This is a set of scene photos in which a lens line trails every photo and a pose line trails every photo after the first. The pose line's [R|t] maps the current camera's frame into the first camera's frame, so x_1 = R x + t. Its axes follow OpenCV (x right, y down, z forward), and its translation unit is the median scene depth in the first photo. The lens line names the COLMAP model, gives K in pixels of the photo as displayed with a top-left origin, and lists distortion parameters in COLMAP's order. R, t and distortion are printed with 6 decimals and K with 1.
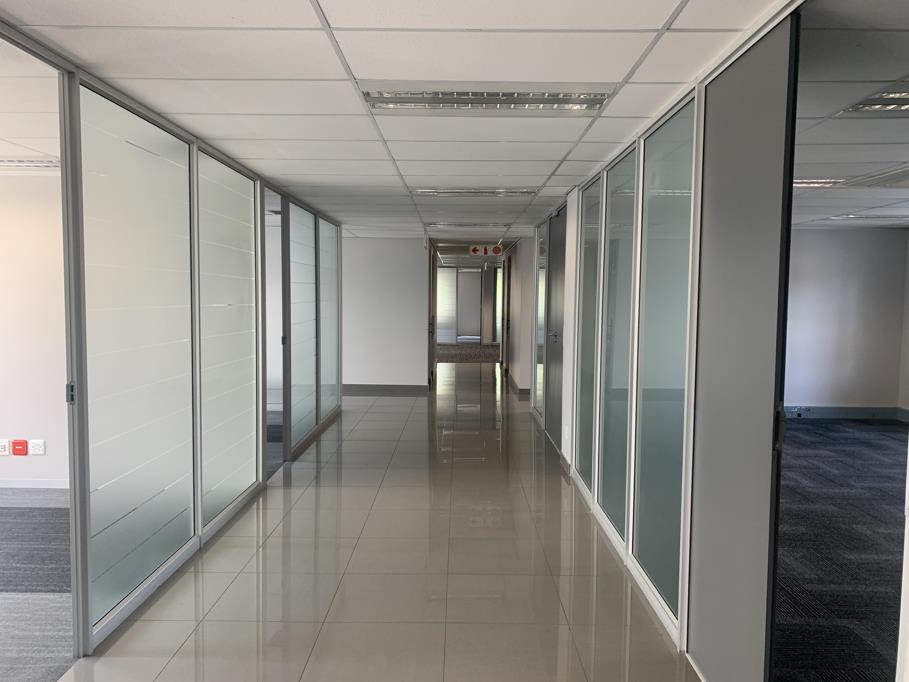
lens RADIAL K [[655.5, 0, 453.0], [0, 655.5, 337.5], [0, 0, 1]] dist [0.007308, 0.000267]
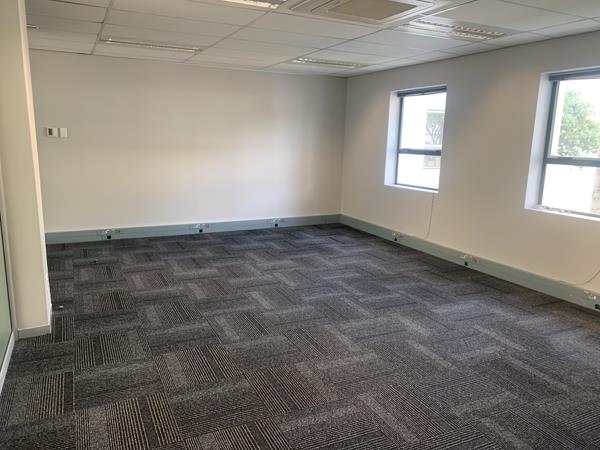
lens RADIAL K [[432.7, 0, 298.6], [0, 432.7, 224.5], [0, 0, 1]] dist [0.007308, 0.000267]
pose [[0.880893, -0.079200, 0.466643, 0.222773], [0.013185, 0.989624, 0.143074, -0.003970], [-0.473132, -0.119880, 0.872797, 0.316294]]
